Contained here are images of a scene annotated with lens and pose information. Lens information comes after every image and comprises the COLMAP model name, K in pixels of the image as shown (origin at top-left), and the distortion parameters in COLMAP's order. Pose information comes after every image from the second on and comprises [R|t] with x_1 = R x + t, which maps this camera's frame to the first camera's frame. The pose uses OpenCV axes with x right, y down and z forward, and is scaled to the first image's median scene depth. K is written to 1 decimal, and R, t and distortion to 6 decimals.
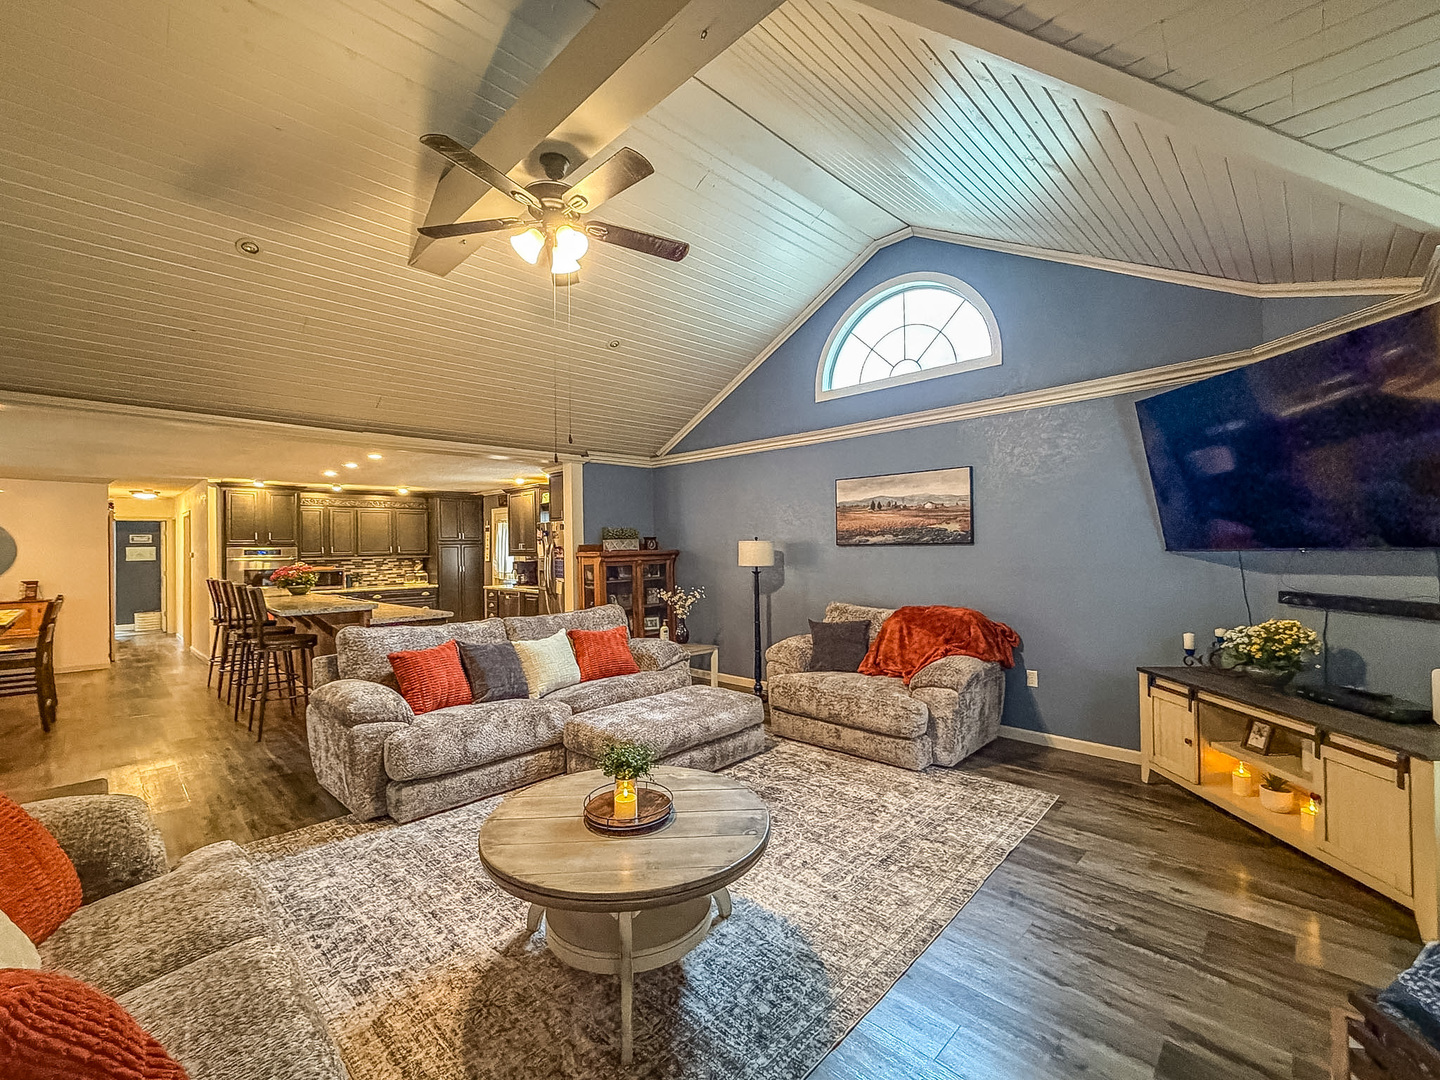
lens RADIAL K [[617.3, 0, 721.9], [0, 617.3, 541.7], [0, 0, 1]] dist [0.010703, -0.002617]
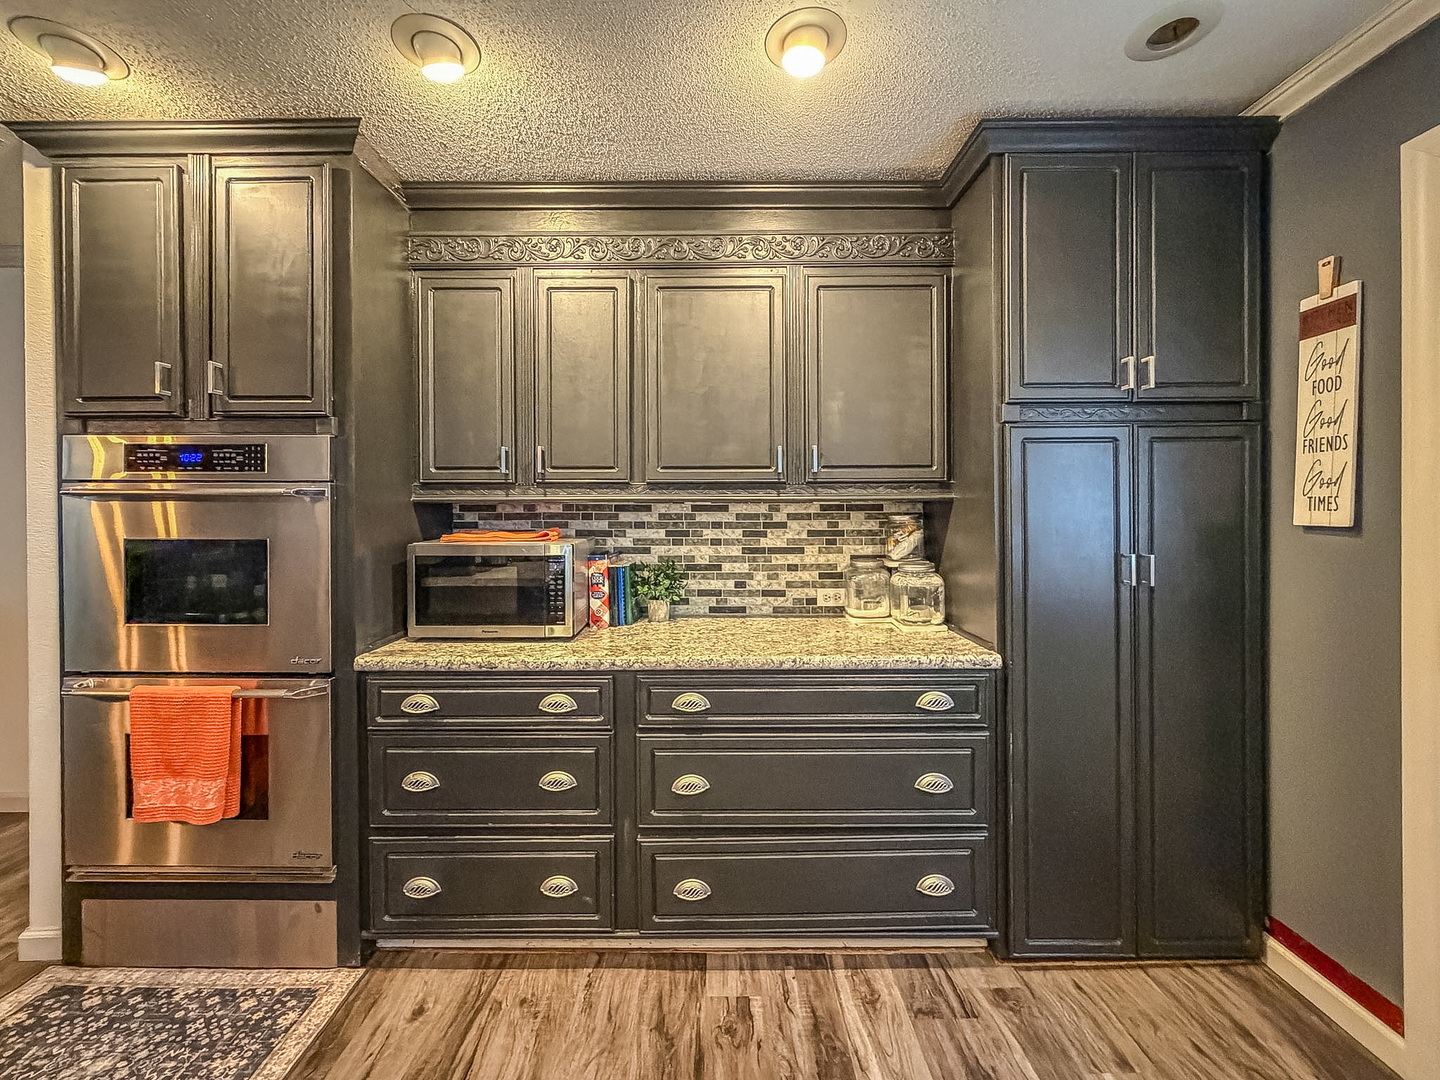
lens RADIAL K [[617.3, 0, 728.5], [0, 617.3, 511.9], [0, 0, 1]] dist [0.010703, -0.002617]
pose [[0.714310, 0.014971, -0.699669, -0.419636], [-0.002263, 0.999815, 0.019083, 0.027865], [0.699825, -0.012048, 0.714212, 0.879277]]
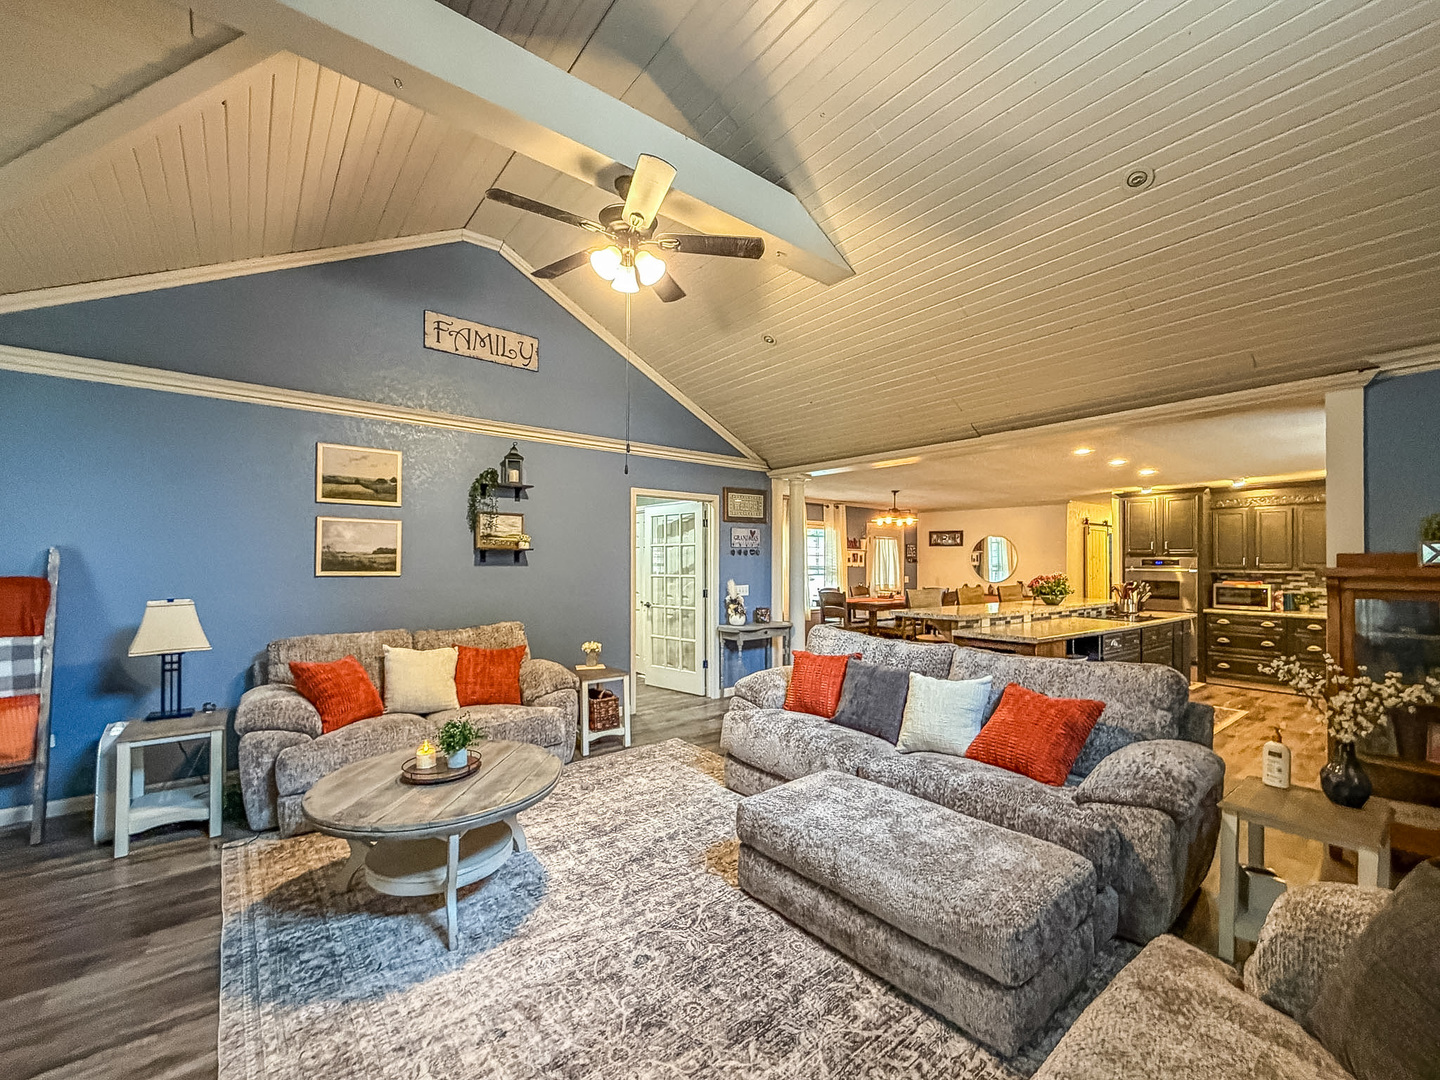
lens RADIAL K [[595.3, 0, 704.6], [0, 595.3, 566.1], [0, 0, 1]] dist [-0.006827, 0.002843]
pose [[-0.131444, 0.018987, -0.991142, 0.217849], [0.002967, 0.999820, 0.018760, 0.003188], [0.991319, -0.000475, -0.131477, 0.391695]]
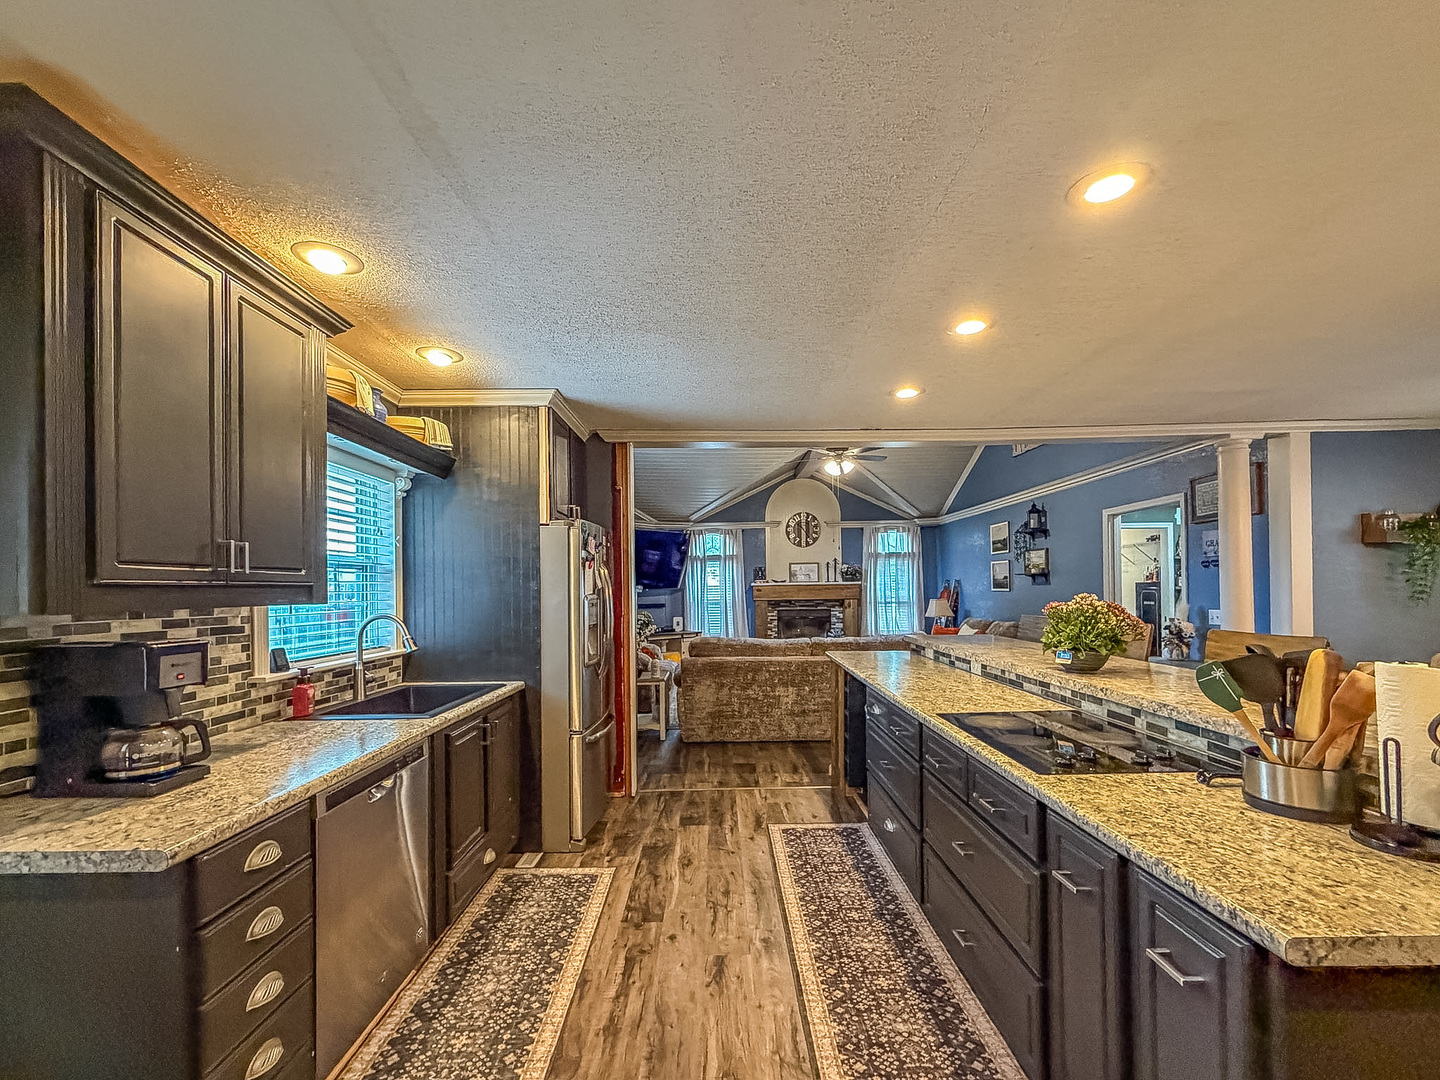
lens RADIAL K [[617.3, 0, 712.8], [0, 617.3, 589.7], [0, 0, 1]] dist [0.010703, -0.002617]
pose [[-0.694837, 0.021902, 0.718833, -0.533974], [0.016333, 0.999759, -0.014673, 0.022425], [-0.718981, 0.001546, -0.695028, 0.976751]]
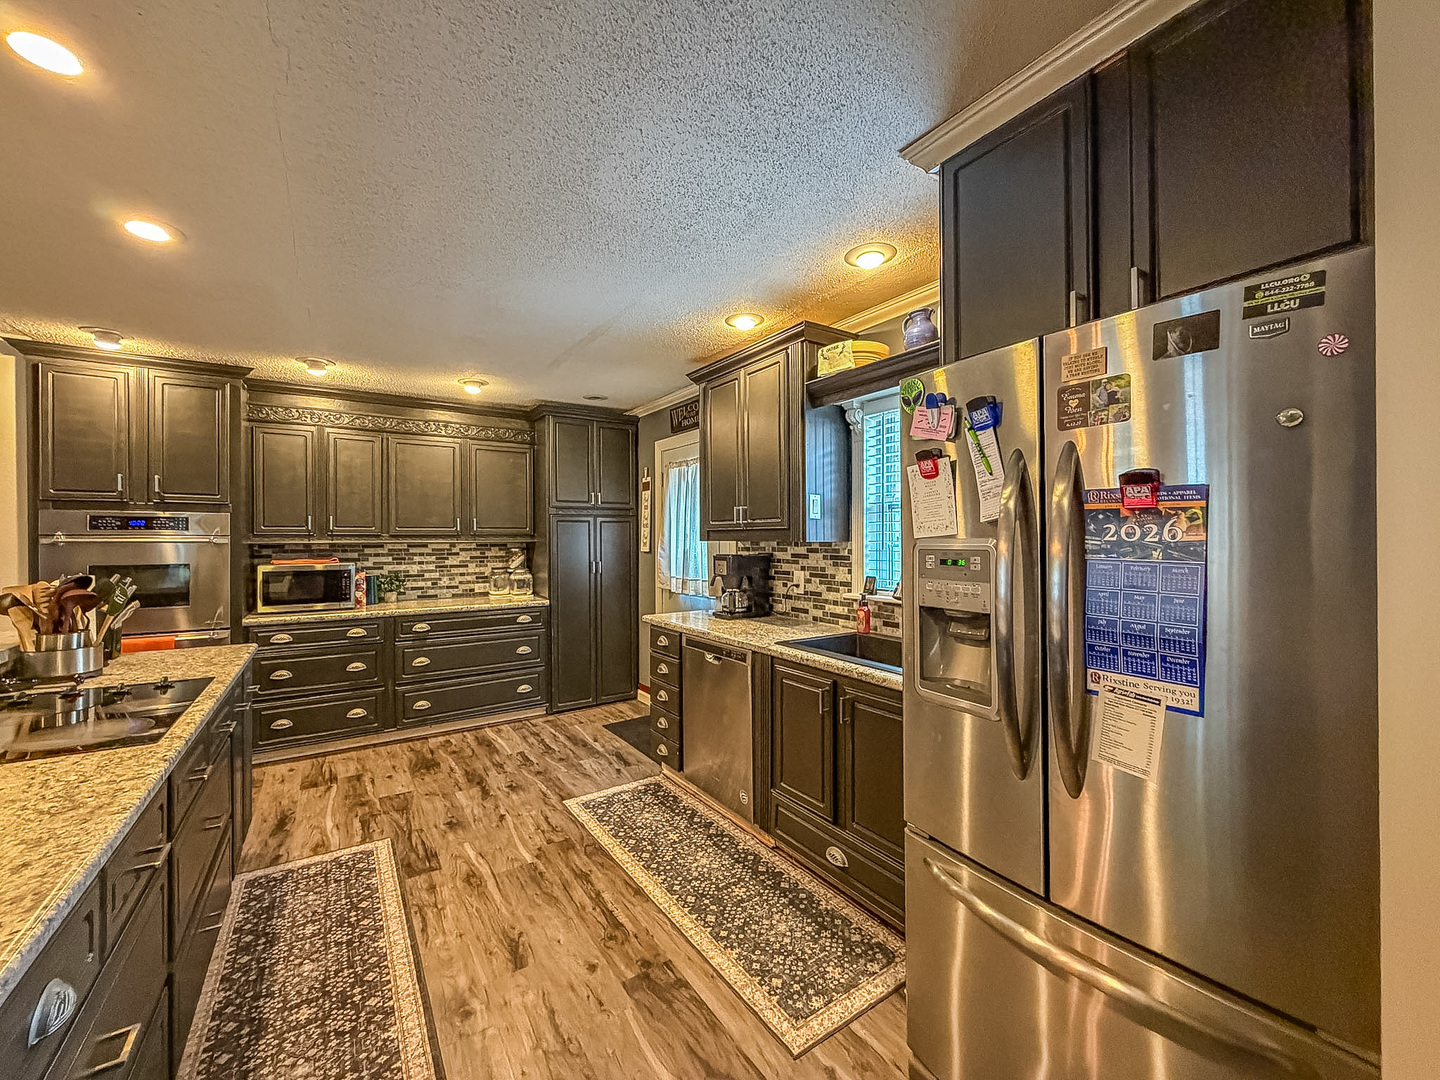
lens RADIAL K [[587.3, 0, 723.6], [0, 587.3, 537.2], [0, 0, 1]] dist [0.001620, -0.001047]
pose [[0.978320, 0.009649, -0.206875, -0.251339], [-0.008233, 0.999936, 0.007706, 0.017731], [0.206936, -0.005836, 0.978337, 0.627481]]
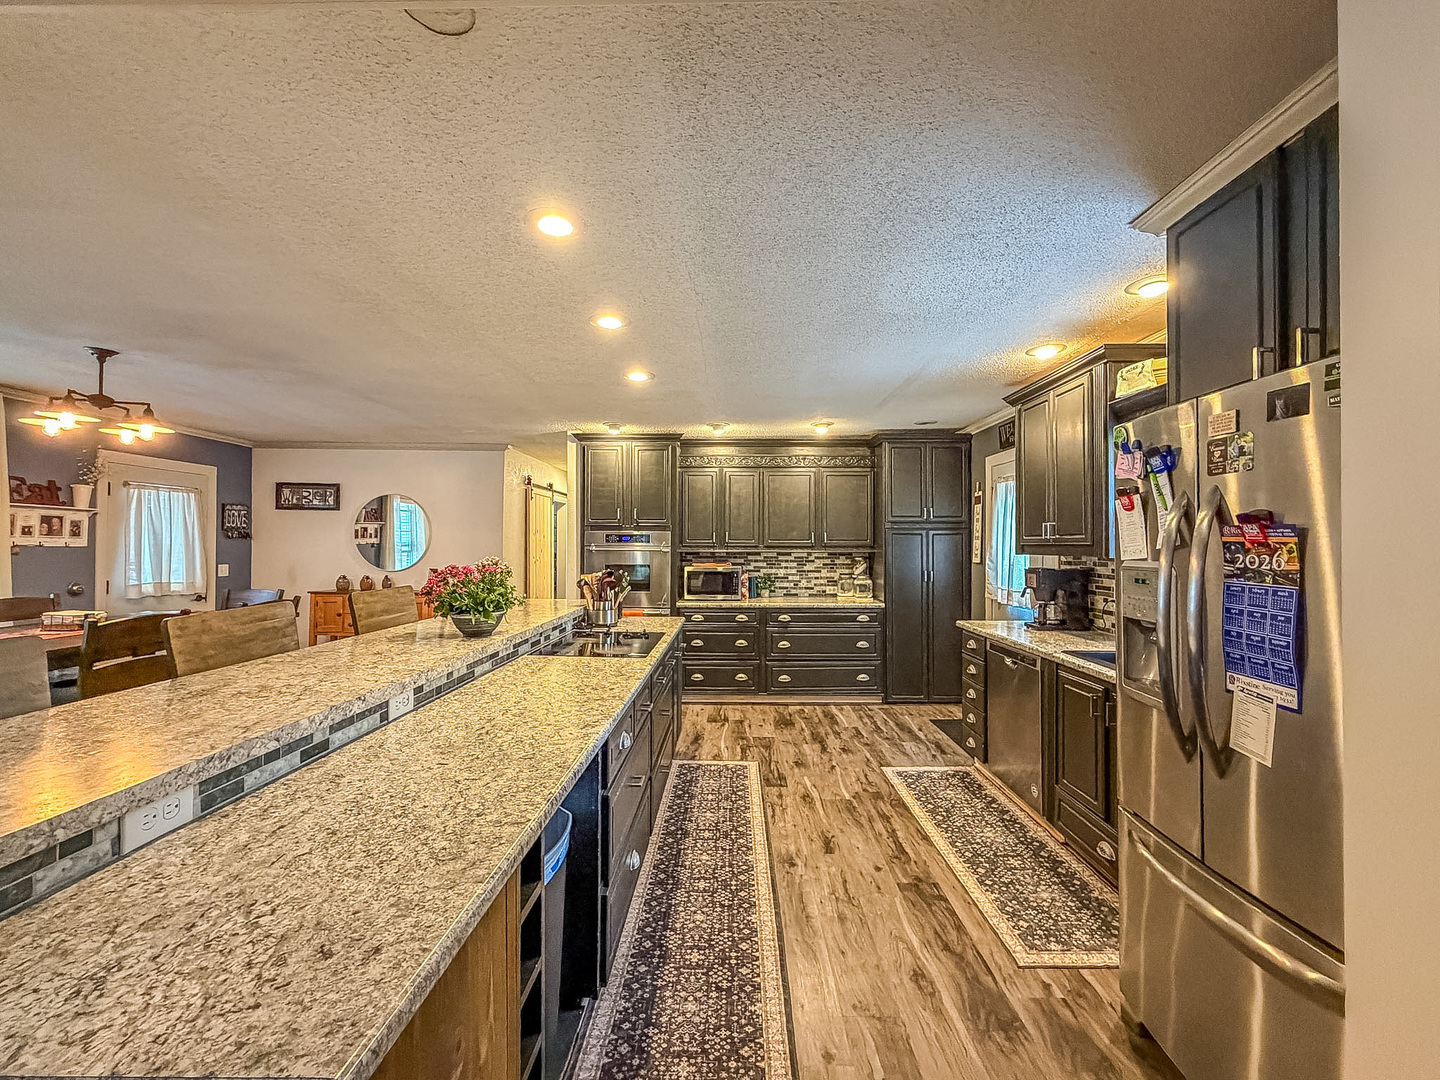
lens RADIAL K [[617.3, 0, 733.6], [0, 617.3, 540.1], [0, 0, 1]] dist [0.010703, -0.002617]
pose [[0.700405, 0.011189, -0.713658, -0.176939], [-0.008697, 0.999937, 0.007141, 0.011865], [0.713693, 0.001205, 0.700458, 0.562084]]
